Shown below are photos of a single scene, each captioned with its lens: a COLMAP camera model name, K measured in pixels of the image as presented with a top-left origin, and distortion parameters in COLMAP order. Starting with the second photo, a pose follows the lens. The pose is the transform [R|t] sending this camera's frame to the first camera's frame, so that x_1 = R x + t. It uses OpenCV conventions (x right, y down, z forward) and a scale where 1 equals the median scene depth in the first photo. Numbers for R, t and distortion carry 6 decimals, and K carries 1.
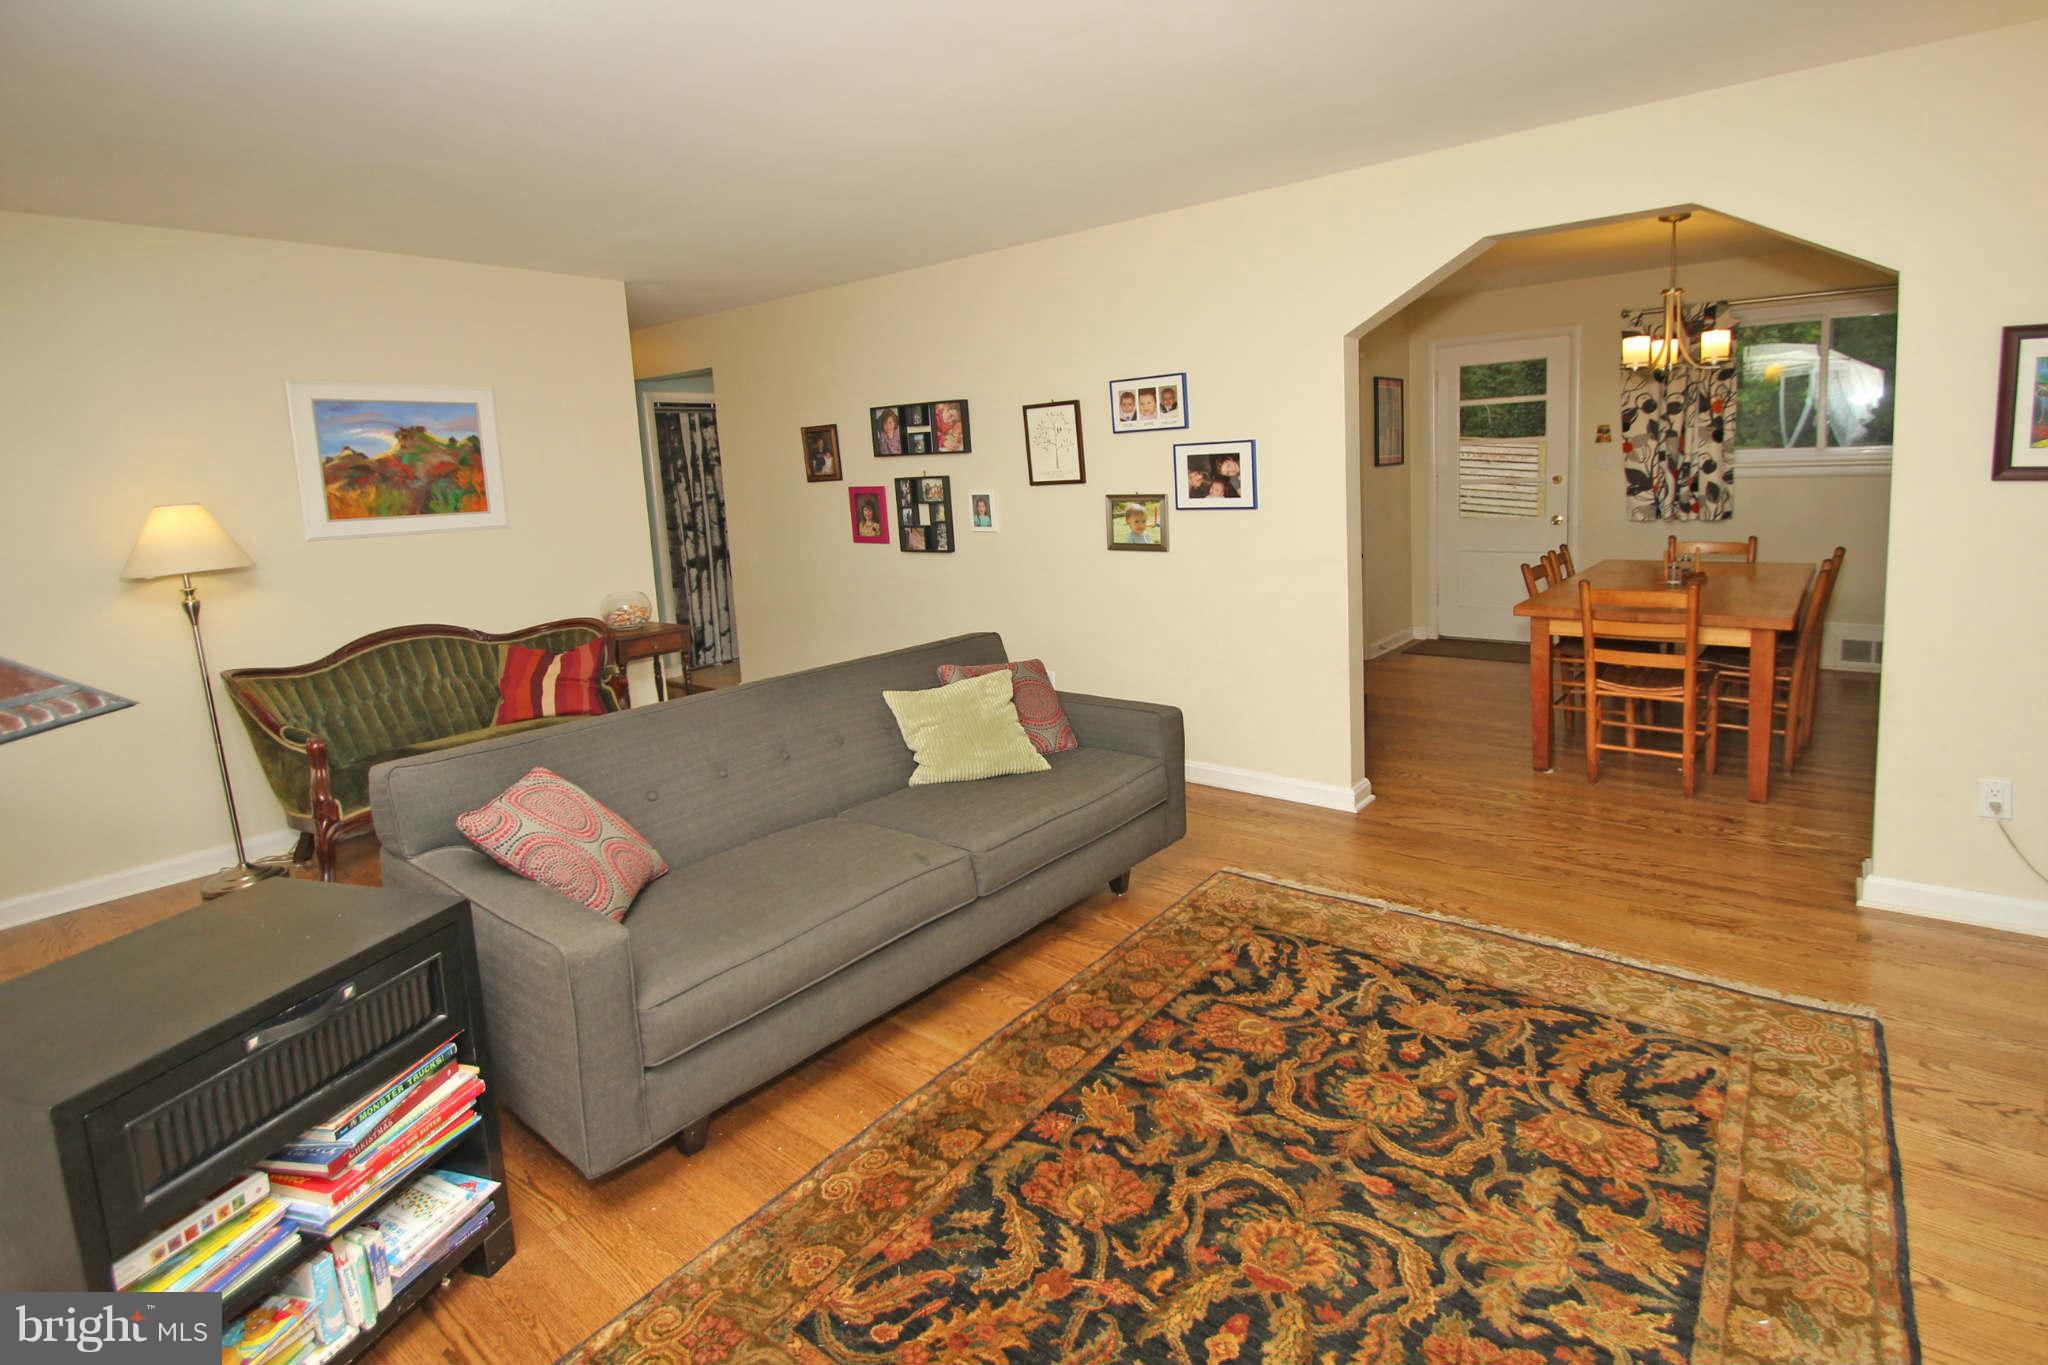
lens RADIAL K [[1012.8, 0, 1029.4], [0, 1012.8, 620.7], [0, 0, 1]] dist [0.015125, -0.015095]
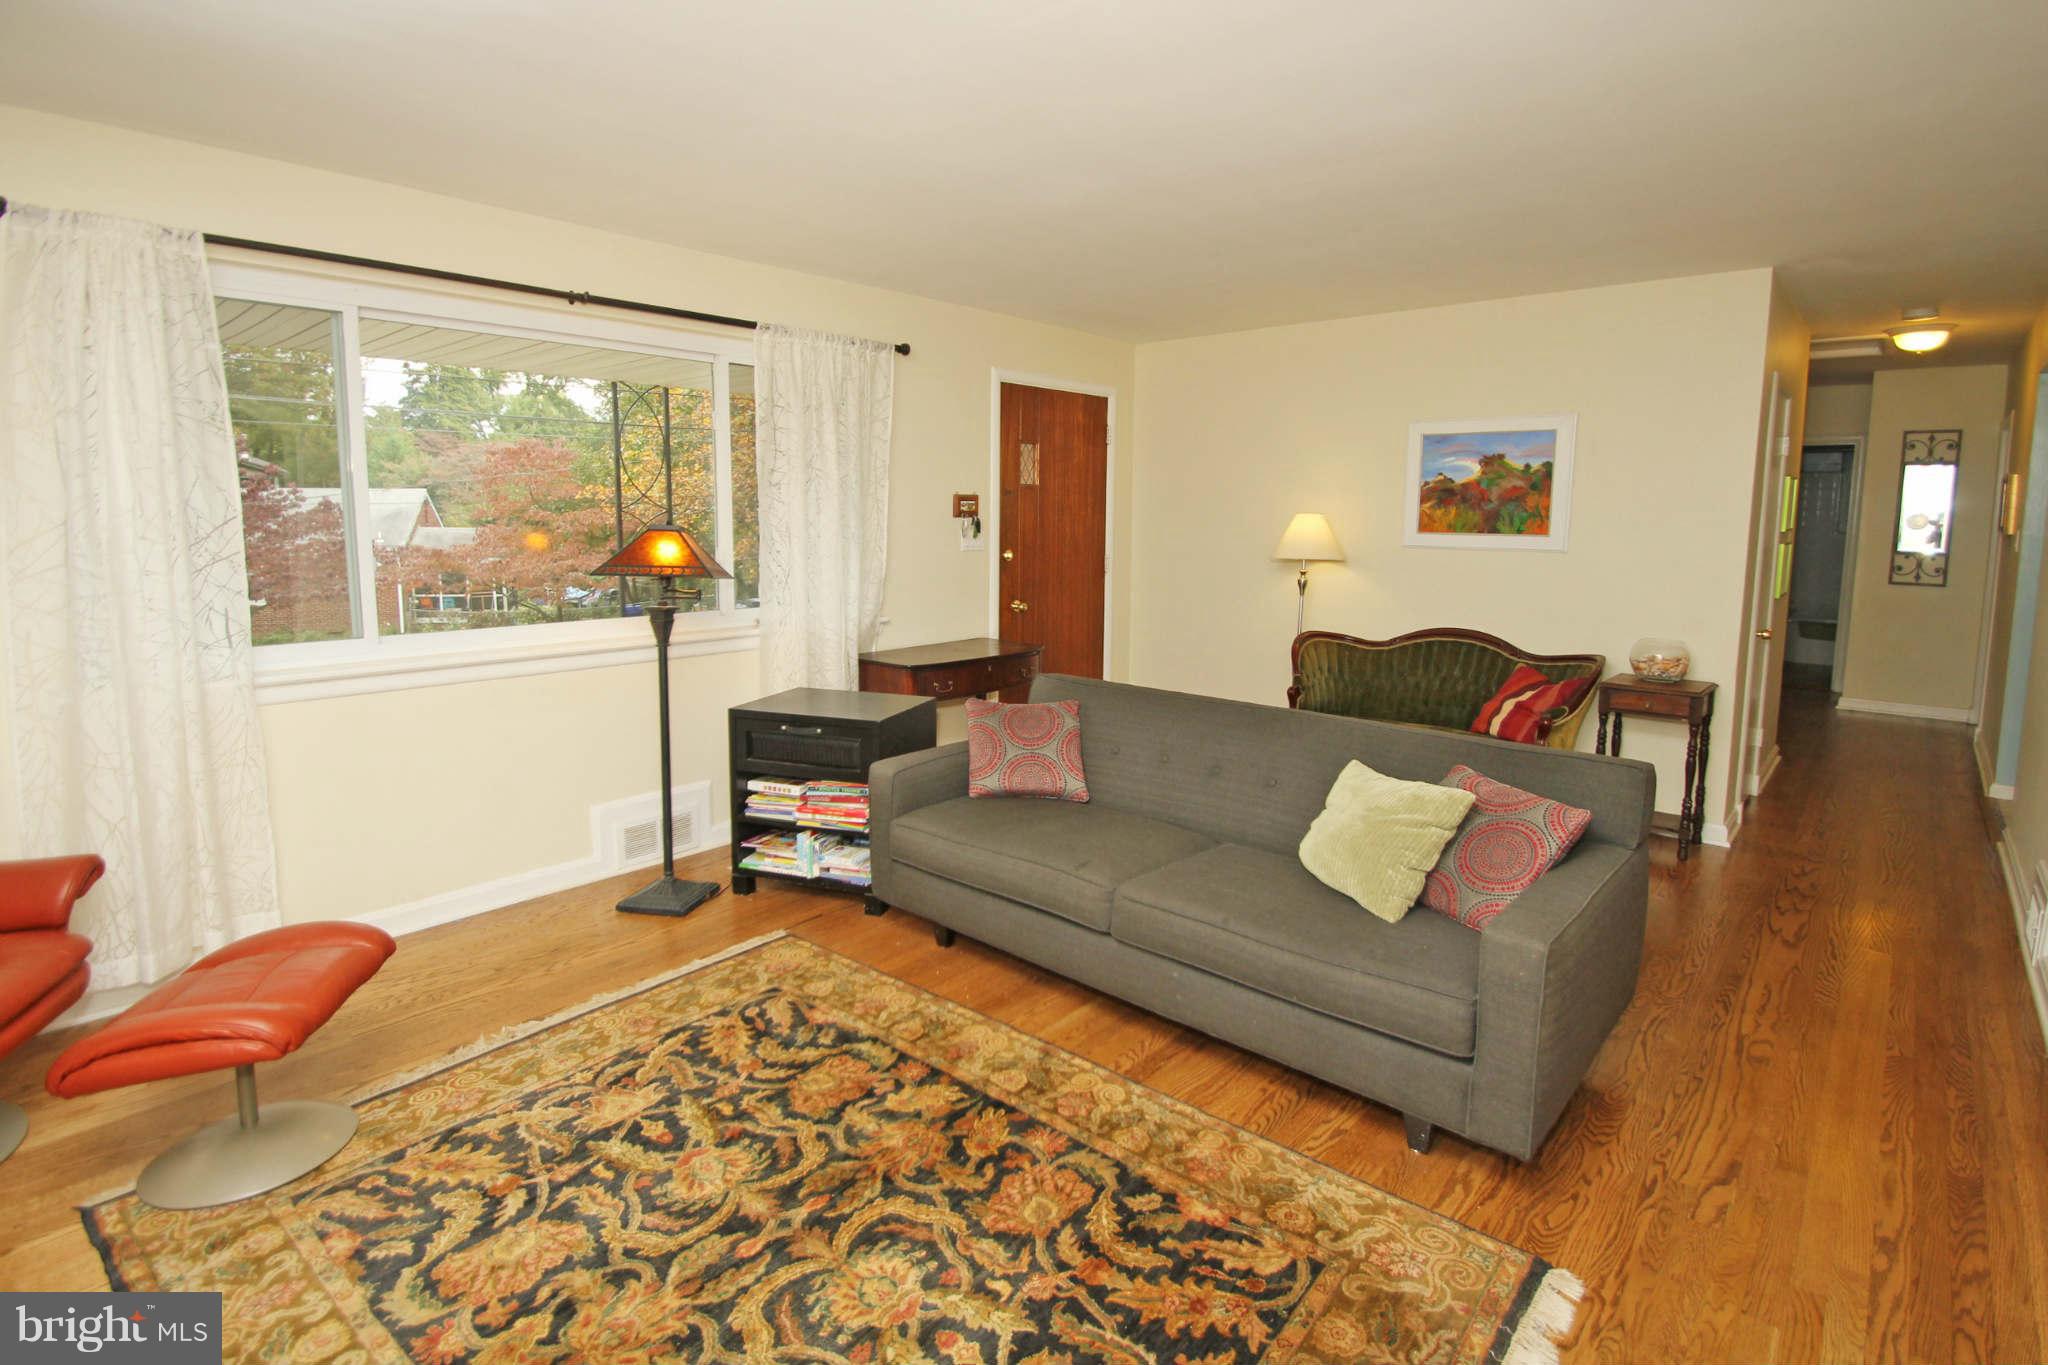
lens RADIAL K [[990.4, 0, 1080.6], [0, 990.4, 725.1], [0, 0, 1]] dist [0.017496, -0.011883]
pose [[-0.015313, 0.261378, -0.965115, 0.801142], [-0.152539, 0.953319, 0.260603, -0.180578], [0.988179, 0.151208, 0.025272, 0.835720]]
